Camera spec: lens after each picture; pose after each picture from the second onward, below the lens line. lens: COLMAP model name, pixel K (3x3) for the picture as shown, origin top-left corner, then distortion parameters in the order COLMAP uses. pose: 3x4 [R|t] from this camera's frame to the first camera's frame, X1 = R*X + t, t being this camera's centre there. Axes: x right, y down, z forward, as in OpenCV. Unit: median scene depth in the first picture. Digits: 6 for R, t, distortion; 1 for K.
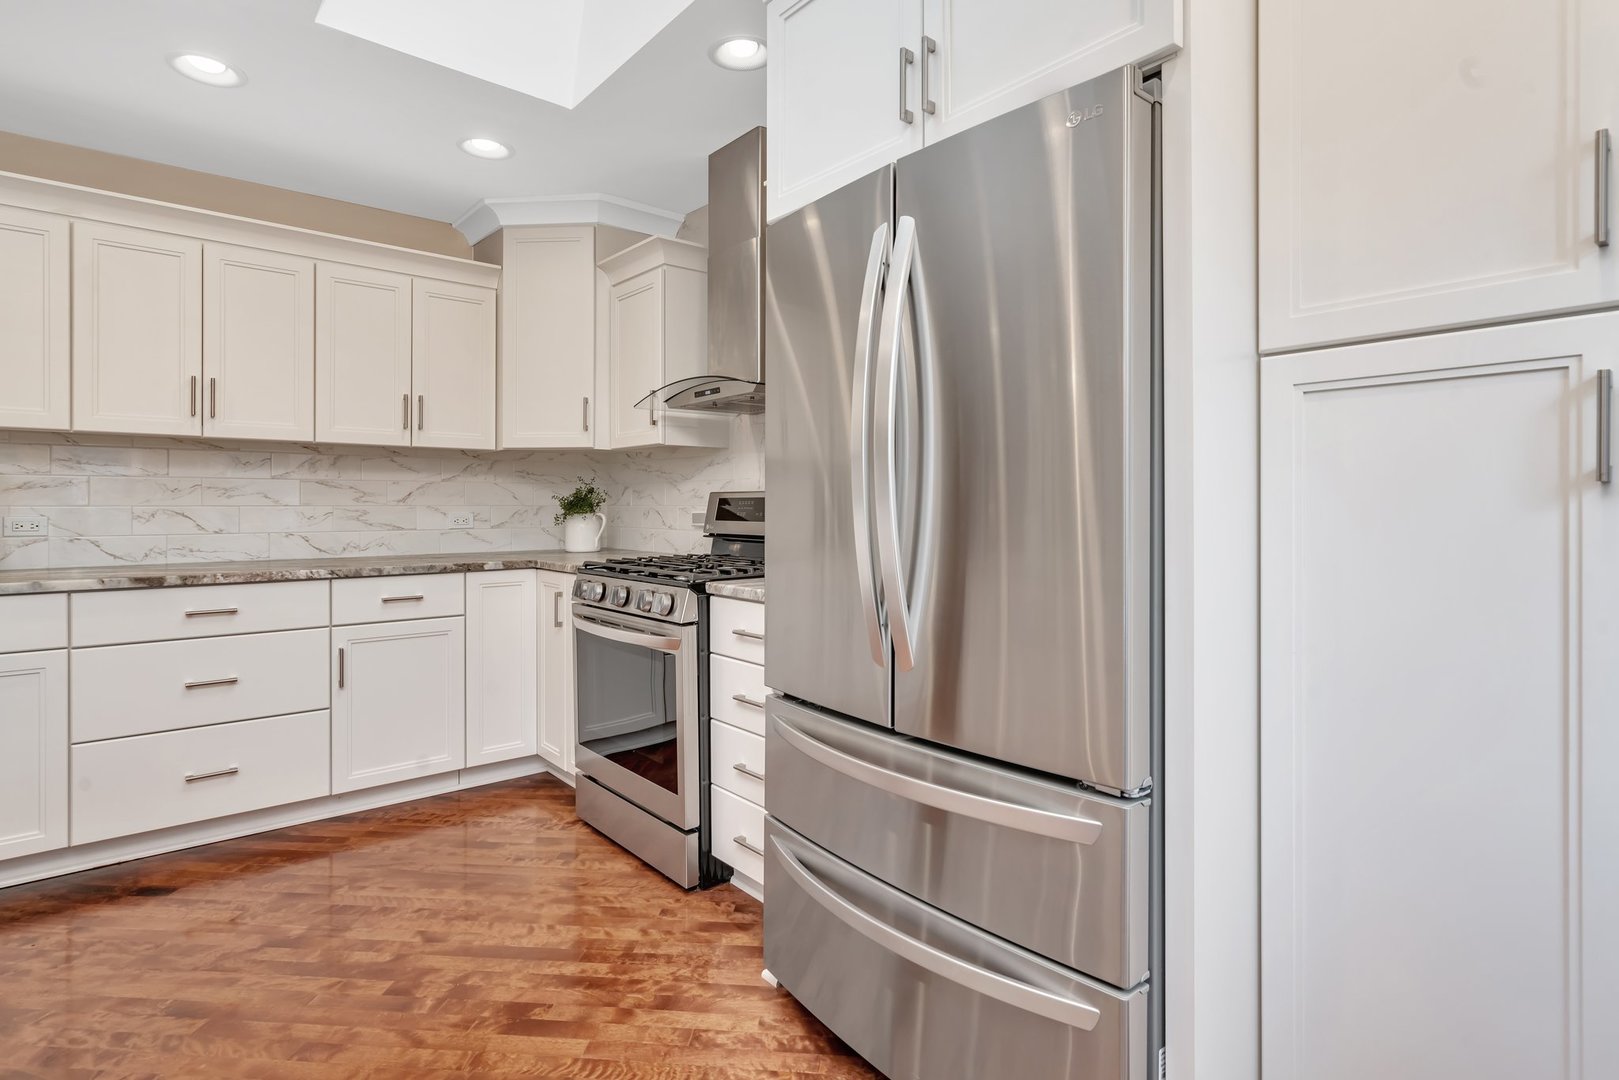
lens RADIAL K [[827.8, 0, 808.0], [0, 827.8, 504.2], [0, 0, 1]] dist [-0.001365, 0.001199]
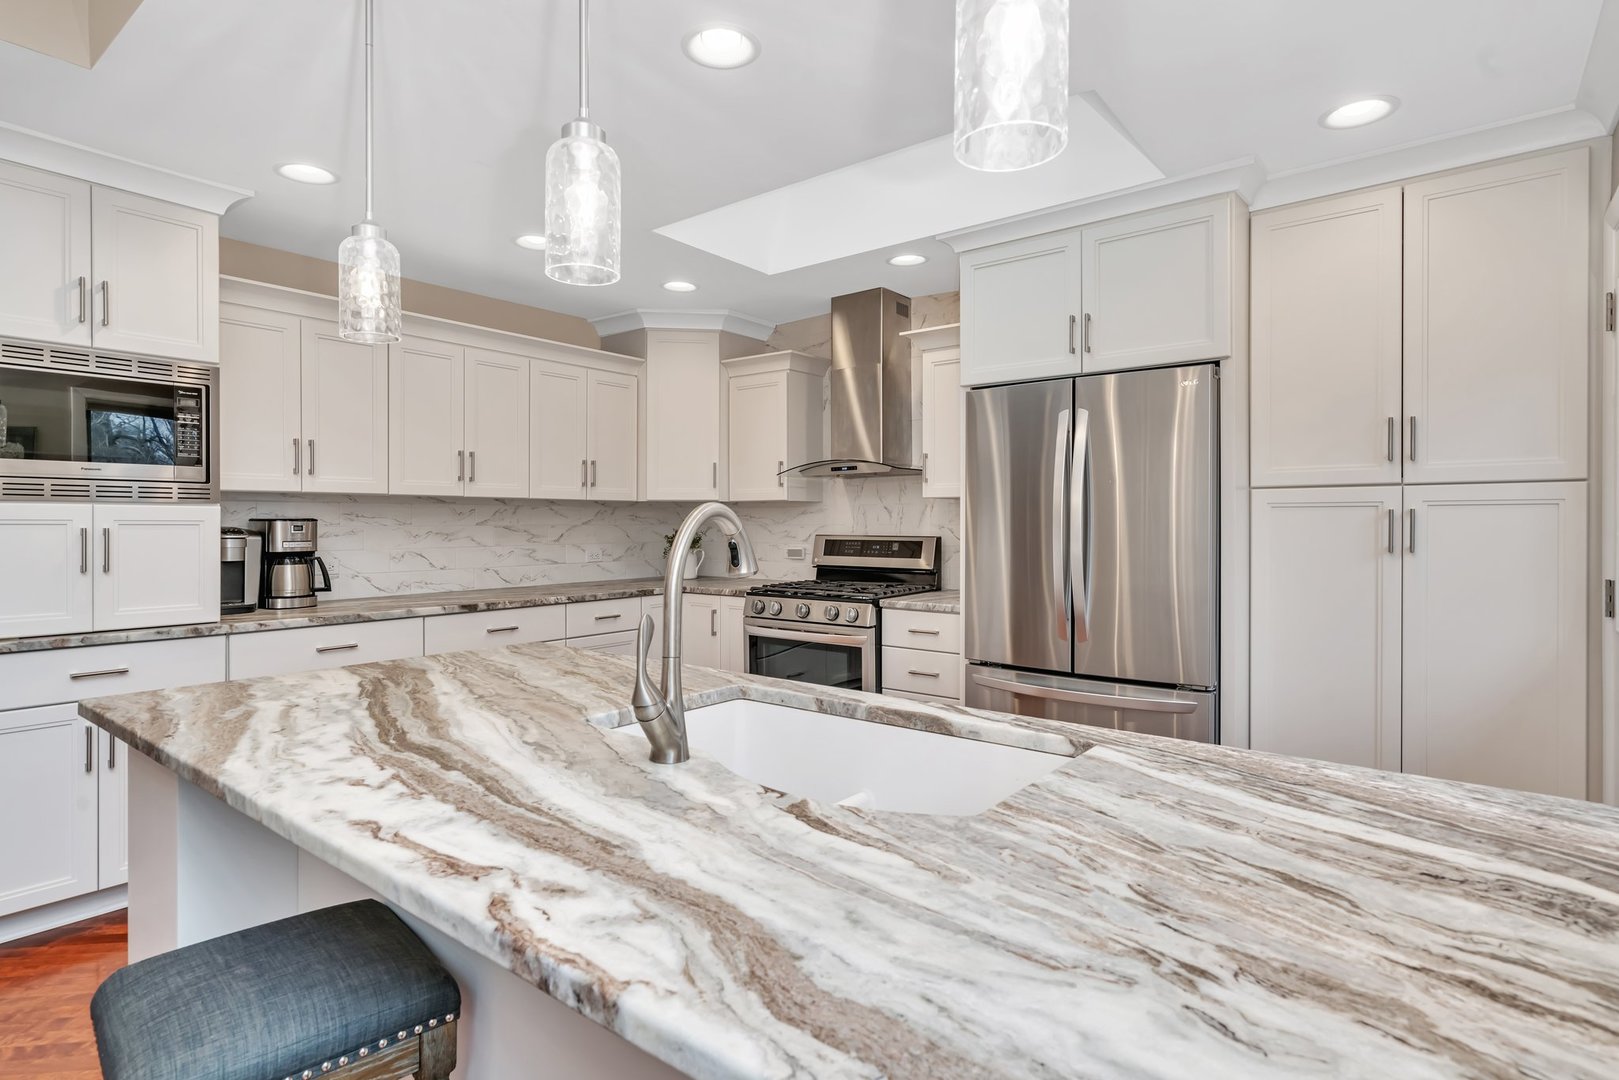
lens RADIAL K [[827.8, 0, 817.6], [0, 827.8, 529.4], [0, 0, 1]] dist [-0.001365, 0.001199]
pose [[0.975907, -0.002460, 0.218172, -0.464243], [-0.000062, 0.999933, 0.011550, -0.043985], [-0.218186, -0.011285, 0.975842, -0.388506]]
